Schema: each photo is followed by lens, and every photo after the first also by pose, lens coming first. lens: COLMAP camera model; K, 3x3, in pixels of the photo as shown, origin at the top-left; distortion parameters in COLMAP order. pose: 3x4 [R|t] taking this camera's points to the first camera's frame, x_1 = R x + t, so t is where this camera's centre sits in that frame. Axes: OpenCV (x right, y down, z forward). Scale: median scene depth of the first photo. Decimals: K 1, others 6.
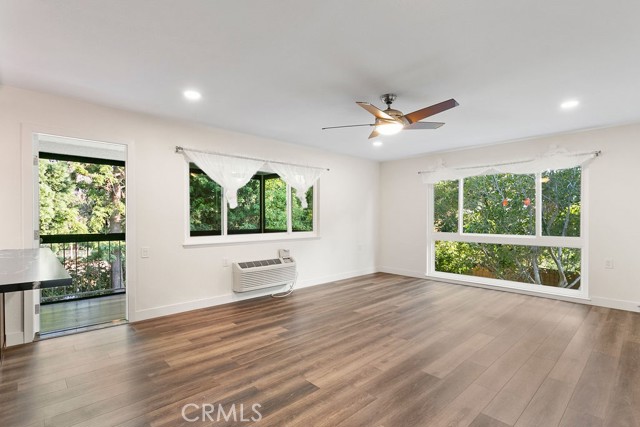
lens RADIAL K [[310.1, 0, 319.5], [0, 310.1, 215.7], [0, 0, 1]] dist [0.005088, 0.000960]
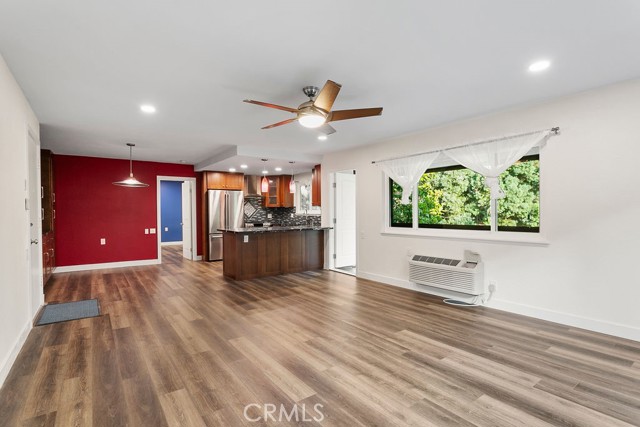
lens RADIAL K [[311.1, 0, 317.0], [0, 311.1, 220.5], [0, 0, 1]] dist [-0.018312, 0.000195]
pose [[-0.122157, 0.024501, -0.992208, 0.854196], [0.010908, 0.999668, 0.023342, 0.006514], [0.992451, -0.007972, -0.122384, 0.818397]]
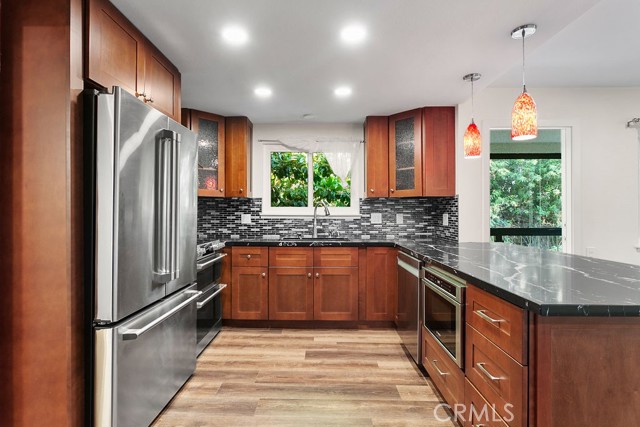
lens RADIAL K [[311.1, 0, 316.9], [0, 311.1, 208.2], [0, 0, 1]] dist [-0.014948, 0.000991]
pose [[0.711288, -0.012128, -0.702796, -0.429518], [0.006924, 0.999924, -0.010248, 0.000651], [0.702866, 0.002423, 0.711318, -0.074027]]
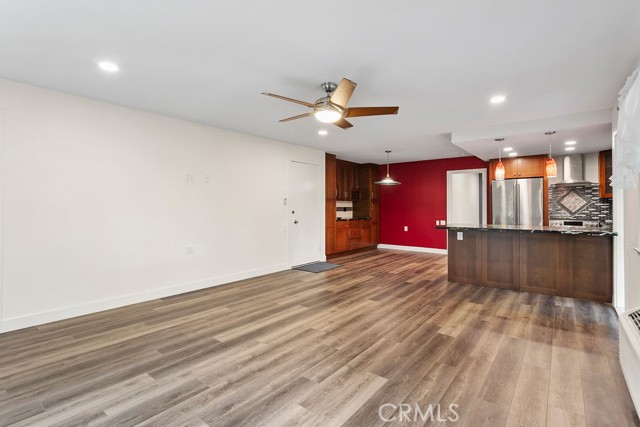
lens RADIAL K [[311.1, 0, 316.9], [0, 311.1, 208.2], [0, 0, 1]] dist [-0.014948, 0.000991]
pose [[-0.989958, 0.000520, -0.141359, 0.286101], [0.000560, 1.000000, -0.000245, 0.008185], [0.141359, -0.000321, -0.989958, 1.415947]]
